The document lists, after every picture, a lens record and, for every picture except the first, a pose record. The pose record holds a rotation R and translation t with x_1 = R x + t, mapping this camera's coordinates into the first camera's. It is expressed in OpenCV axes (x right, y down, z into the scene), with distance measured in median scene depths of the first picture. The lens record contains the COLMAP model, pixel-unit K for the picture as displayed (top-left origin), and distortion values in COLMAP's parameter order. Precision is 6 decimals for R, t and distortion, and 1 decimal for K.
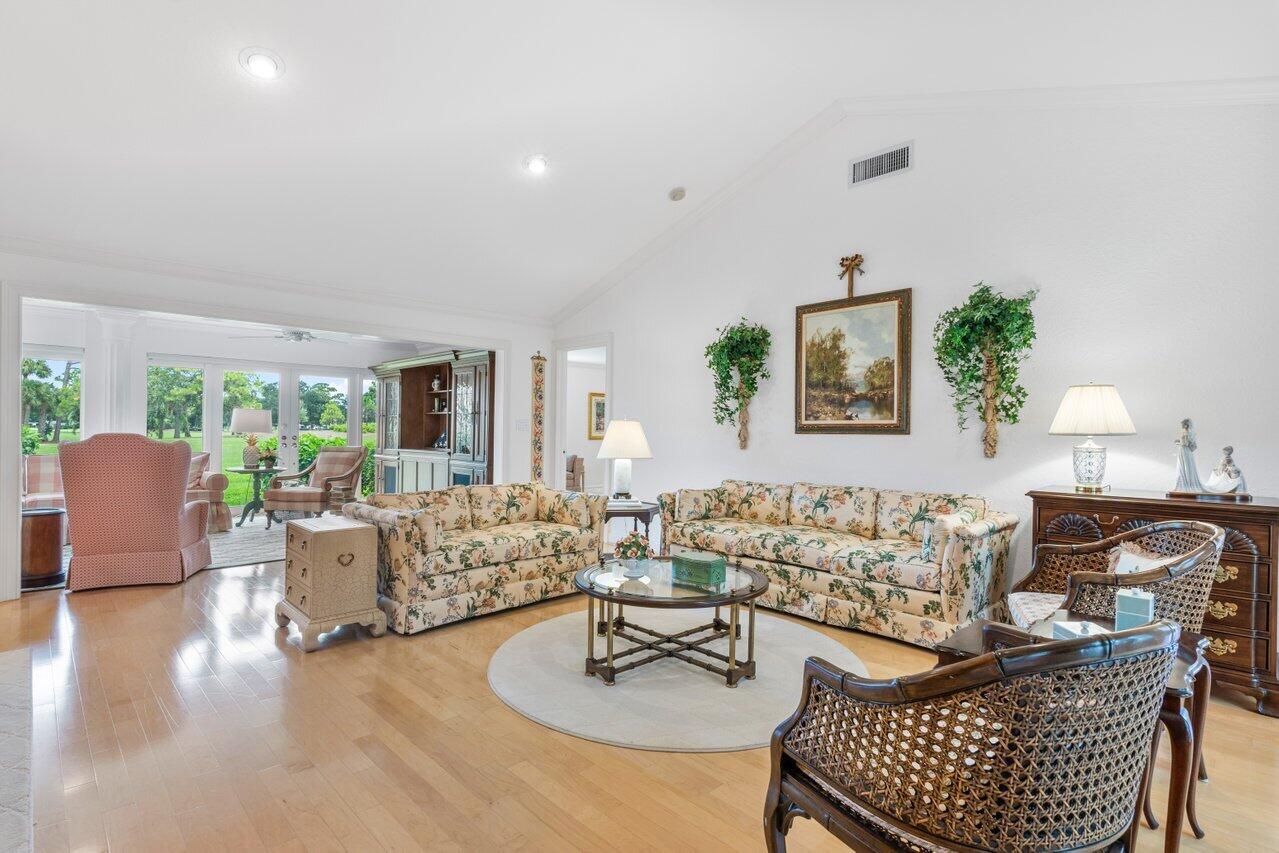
lens RADIAL K [[605.9, 0, 639.5], [0, 605.9, 426.5], [0, 0, 1]] dist [0.000537, -0.000129]
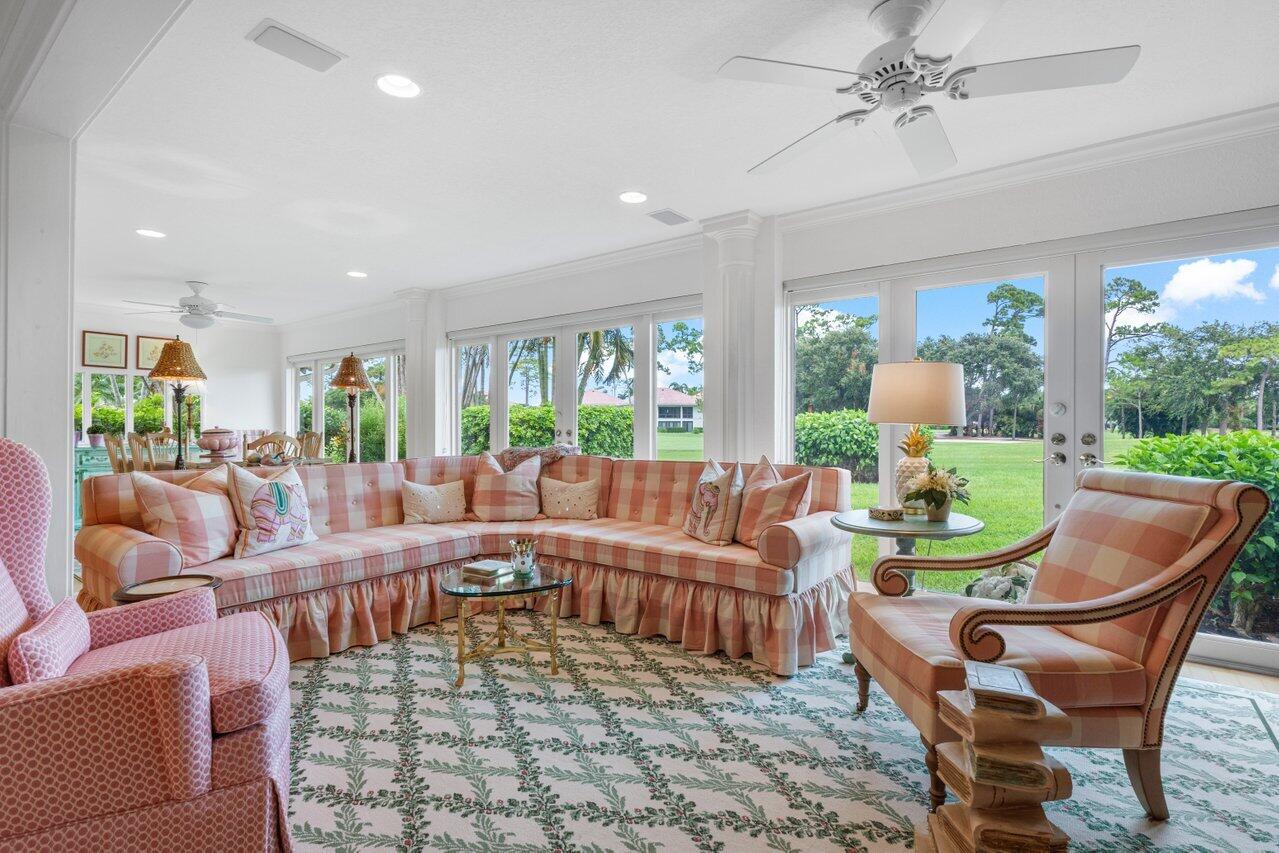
lens RADIAL K [[605.9, 0, 639.5], [0, 605.9, 426.5], [0, 0, 1]] dist [0.000537, -0.000129]
pose [[0.124895, 0.003255, -0.992165, -0.243043], [-0.002635, 0.999992, 0.002949, 0.010843], [0.992167, 0.002246, 0.124902, 0.699103]]
